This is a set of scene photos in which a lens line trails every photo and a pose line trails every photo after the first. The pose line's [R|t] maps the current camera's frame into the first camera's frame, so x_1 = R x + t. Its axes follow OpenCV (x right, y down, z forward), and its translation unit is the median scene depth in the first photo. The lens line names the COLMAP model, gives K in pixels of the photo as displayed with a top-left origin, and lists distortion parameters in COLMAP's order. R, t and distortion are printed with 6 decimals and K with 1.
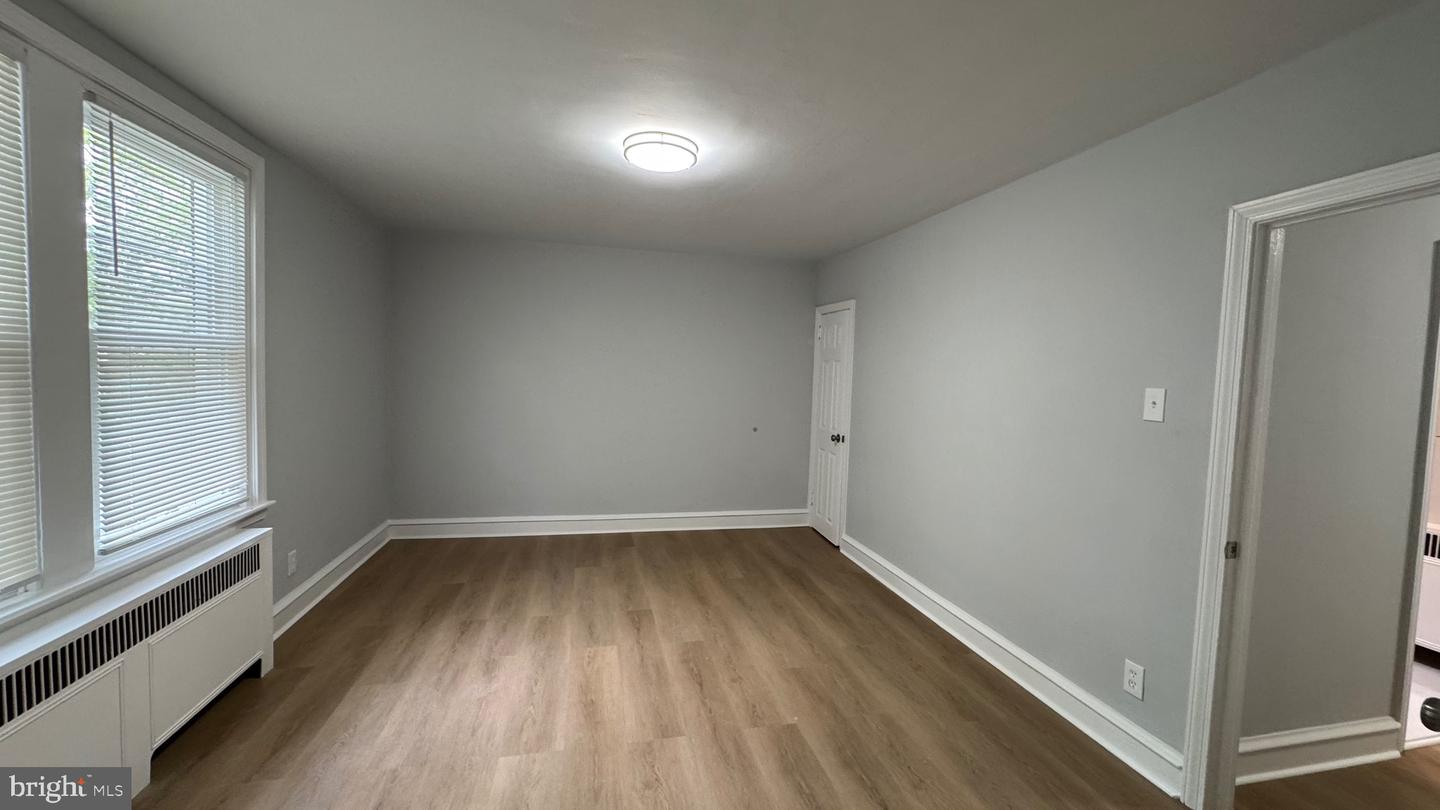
lens RADIAL K [[576.4, 0, 720.0], [0, 576.4, 405.0], [0, 0, 1]] dist [0.000532, 0.000069]
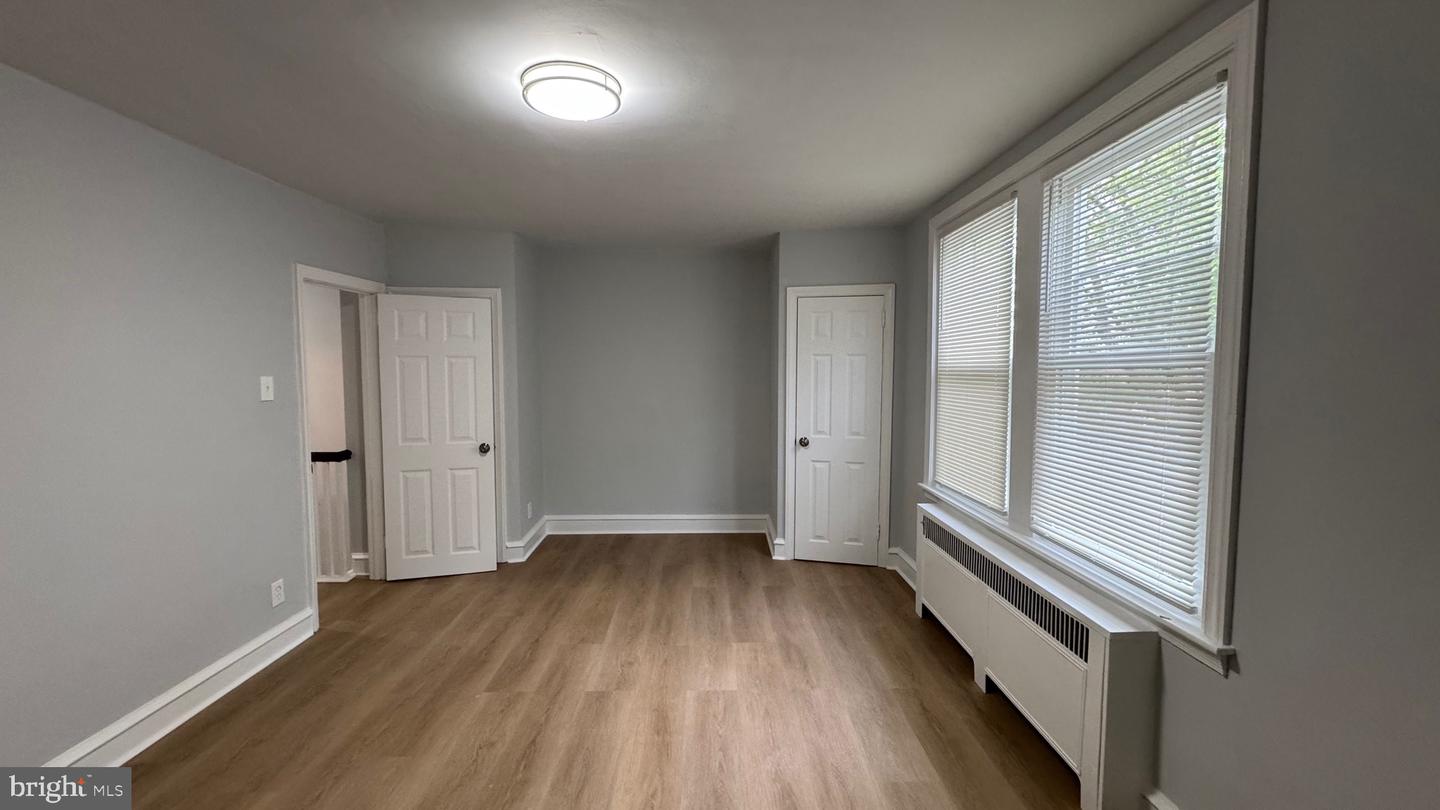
lens RADIAL K [[576.4, 0, 720.0], [0, 576.4, 405.0], [0, 0, 1]] dist [0.000532, 0.000069]
pose [[-0.979372, -0.042951, 0.197447, -0.515821], [-0.017120, 0.991272, 0.130716, -0.146236], [-0.201338, 0.124639, -0.971560, 1.951929]]
